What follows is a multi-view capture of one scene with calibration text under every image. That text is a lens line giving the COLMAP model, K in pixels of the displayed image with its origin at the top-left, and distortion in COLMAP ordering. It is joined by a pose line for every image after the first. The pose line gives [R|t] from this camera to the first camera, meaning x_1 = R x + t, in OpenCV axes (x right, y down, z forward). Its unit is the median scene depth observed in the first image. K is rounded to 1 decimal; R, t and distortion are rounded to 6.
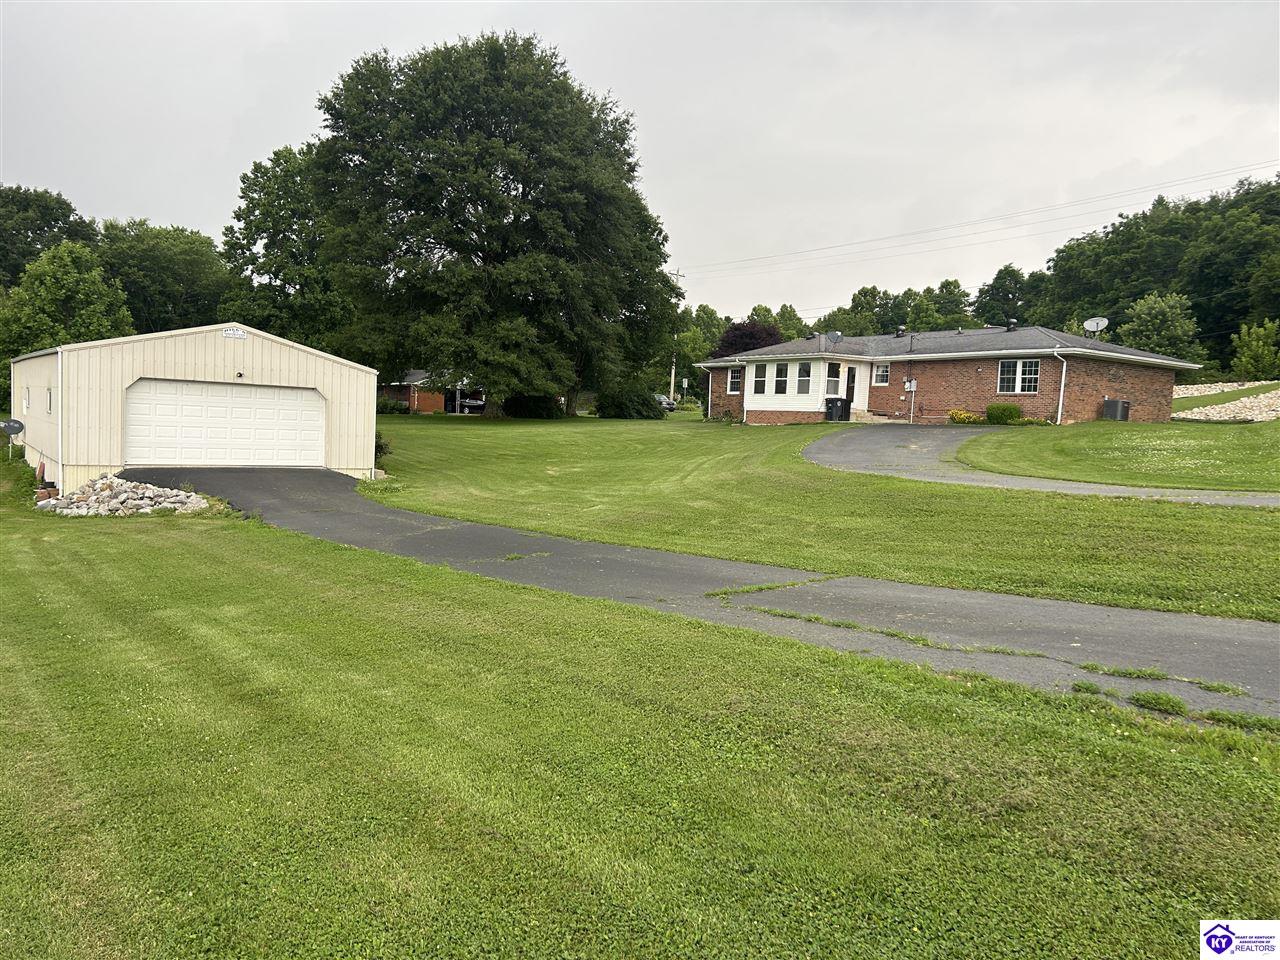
lens RADIAL K [[970.2, 0, 653.9], [0, 970.2, 503.9], [0, 0, 1]] dist [0.067283, -0.070157]
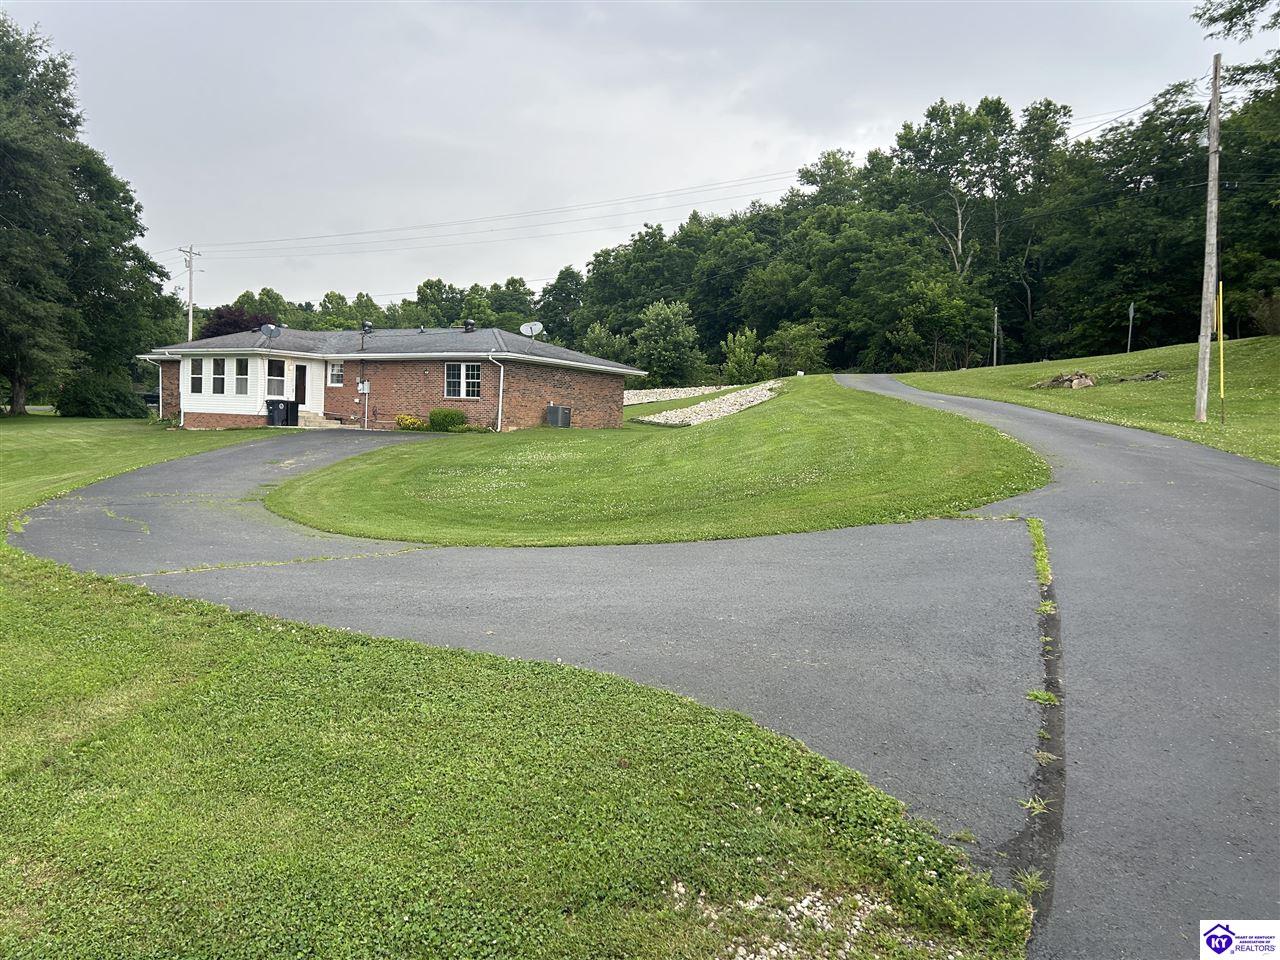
lens RADIAL K [[970.2, 0, 629.8], [0, 970.2, 501.7], [0, 0, 1]] dist [0.067283, -0.070157]
pose [[0.931951, -0.032722, 0.361106, 0.148533], [0.030660, 0.999464, 0.011441, -0.015170], [-0.361287, 0.000409, 0.932455, 0.050175]]
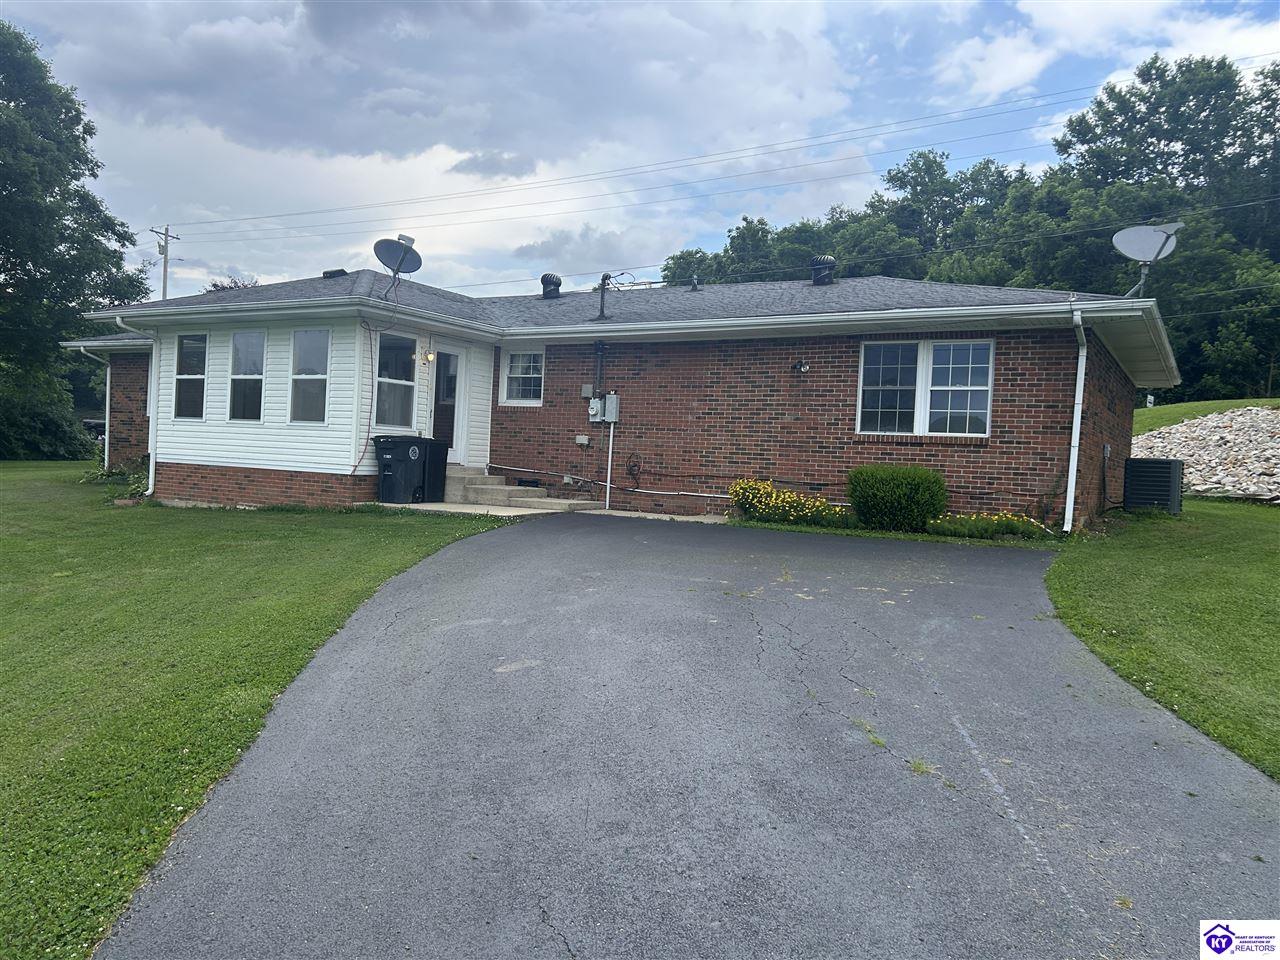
lens RADIAL K [[970.2, 0, 638.6], [0, 970.2, 491.0], [0, 0, 1]] dist [0.067283, -0.070157]
pose [[0.917544, -0.008270, 0.397548, 0.115862], [0.023623, 0.999151, -0.033738, -0.069849], [-0.396931, 0.040348, 0.916961, 0.599287]]
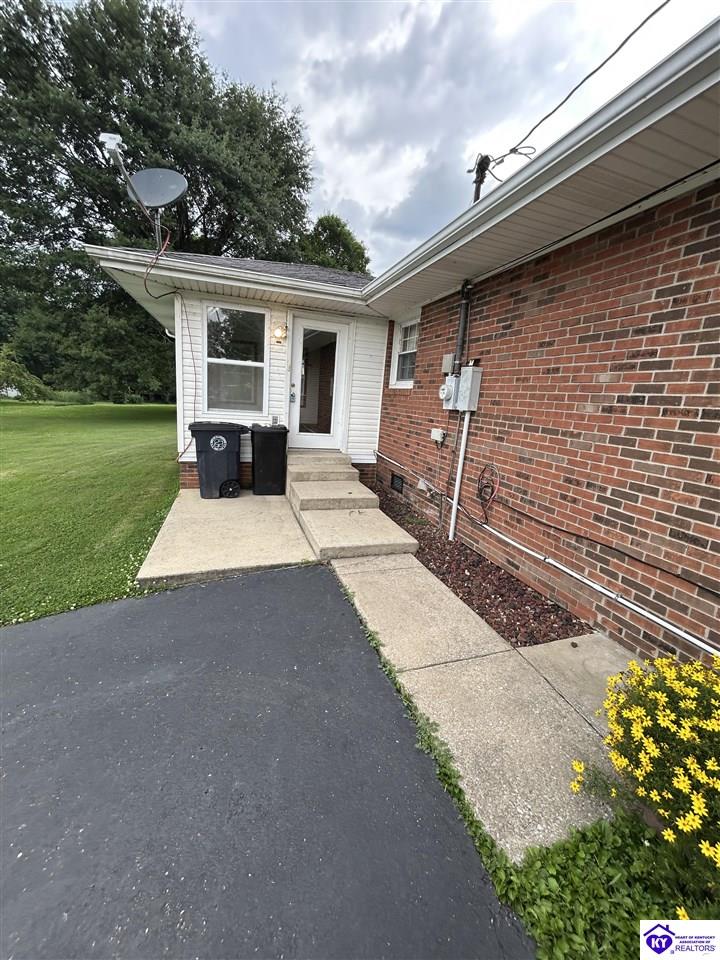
lens RADIAL K [[388.8, 0, 360.9], [0, 388.8, 482.3], [0, 0, 1]] dist [0.000116, -0.000065]
pose [[0.958042, 0.084648, -0.273845, 0.246314], [-0.053428, 0.991392, 0.119532, -0.099353], [0.281606, -0.099886, 0.954317, 0.824679]]
